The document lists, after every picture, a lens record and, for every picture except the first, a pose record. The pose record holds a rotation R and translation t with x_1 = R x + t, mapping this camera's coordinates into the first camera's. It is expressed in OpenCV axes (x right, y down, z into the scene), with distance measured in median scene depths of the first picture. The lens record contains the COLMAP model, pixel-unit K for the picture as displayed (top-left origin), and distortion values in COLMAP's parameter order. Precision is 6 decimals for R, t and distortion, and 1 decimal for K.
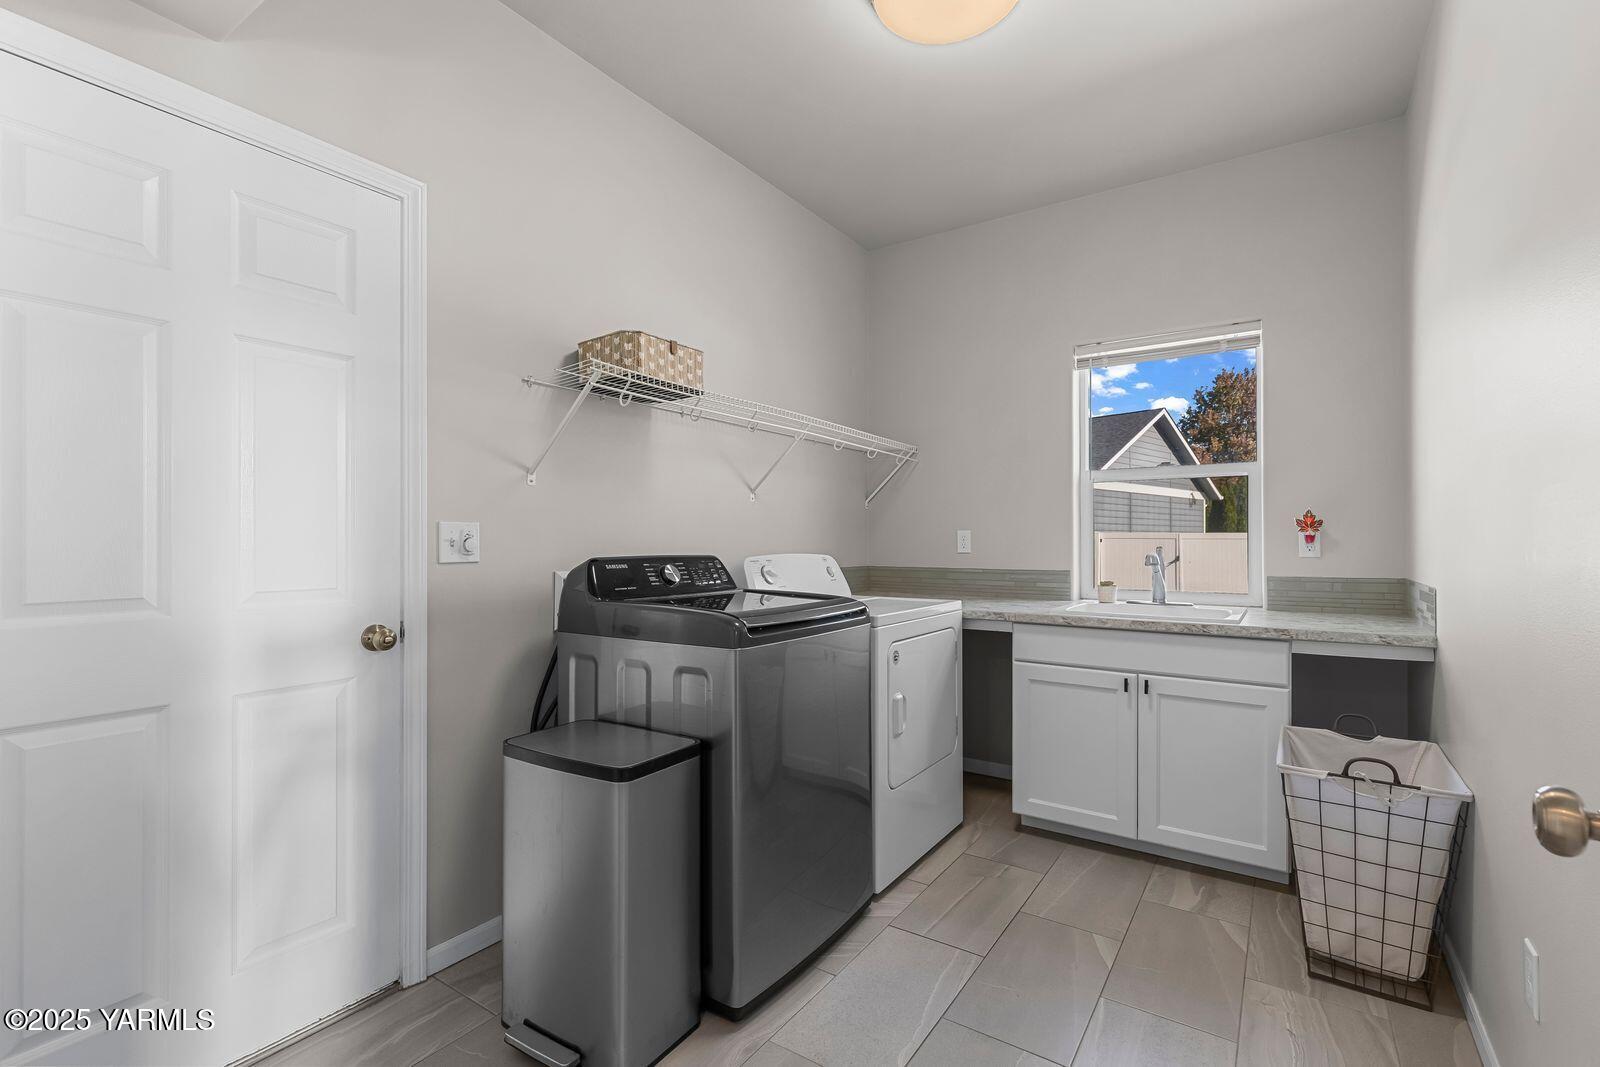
lens RADIAL K [[727.1, 0, 799.5], [0, 727.1, 551.3], [0, 0, 1]] dist [0.000537, -0.000083]
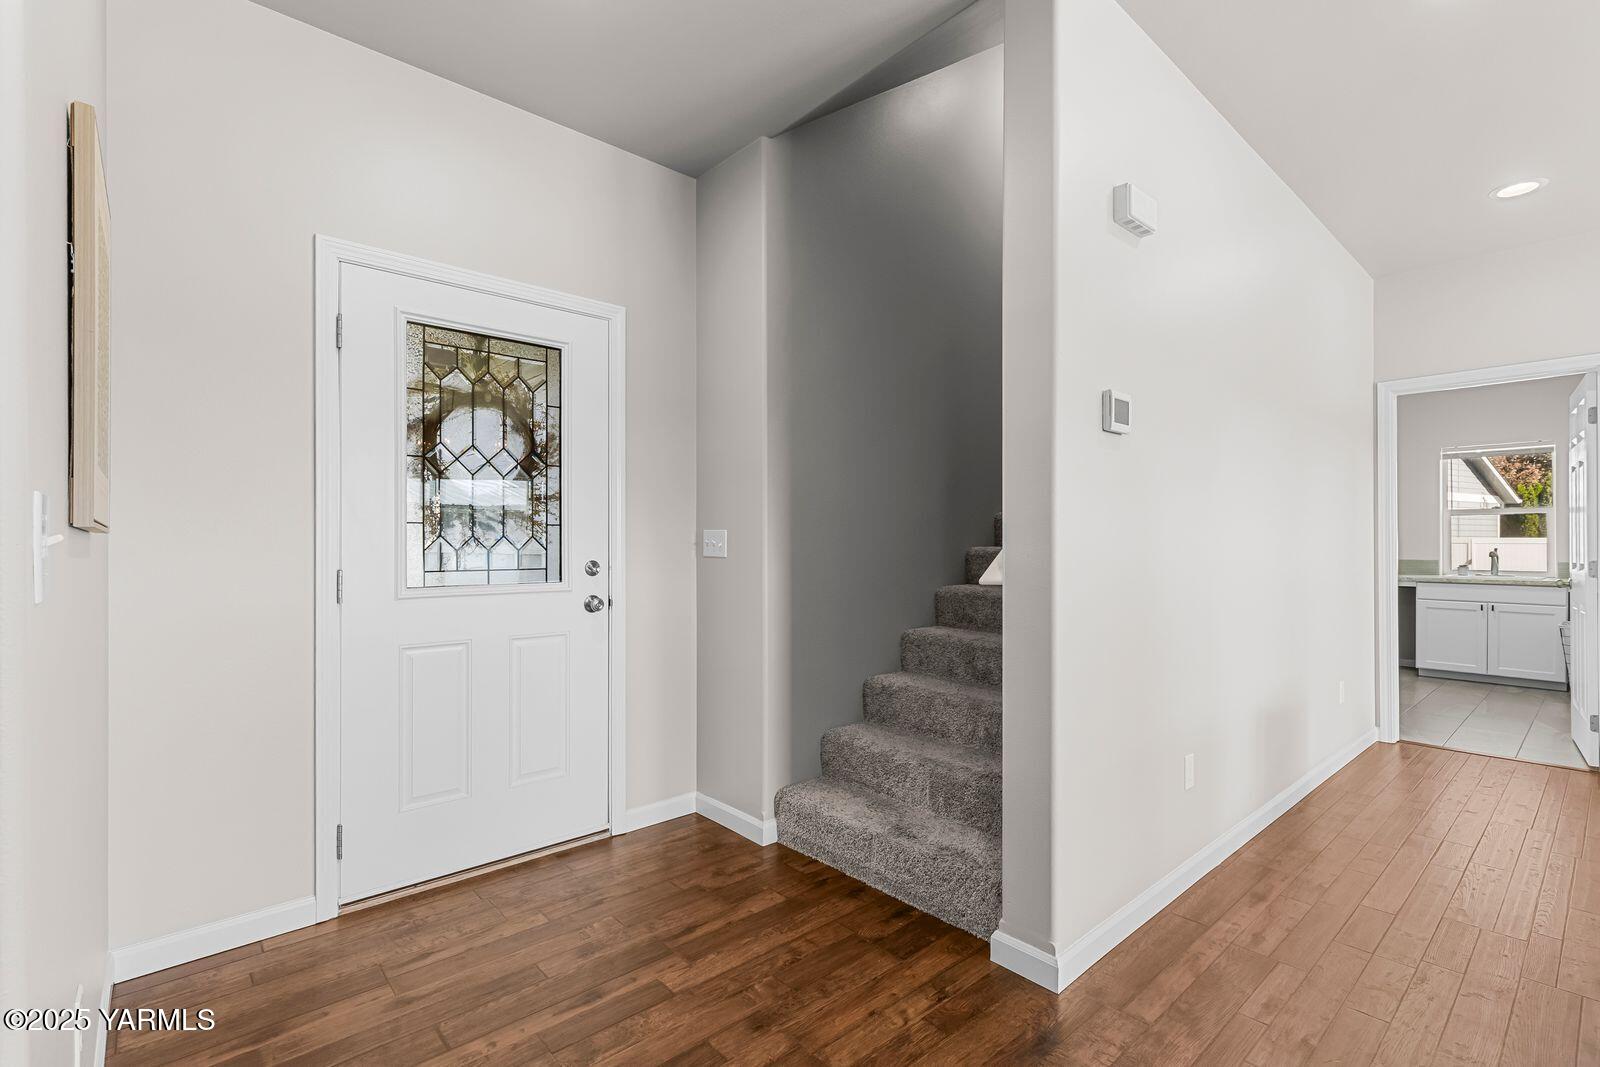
lens RADIAL K [[727.1, 0, 799.5], [0, 727.1, 551.3], [0, 0, 1]] dist [0.000537, -0.000083]
pose [[0.968611, 0.005687, -0.248516, -0.874220], [-0.006508, 0.999976, -0.002483, 0.019052], [0.248496, 0.004023, 0.968625, -1.444100]]
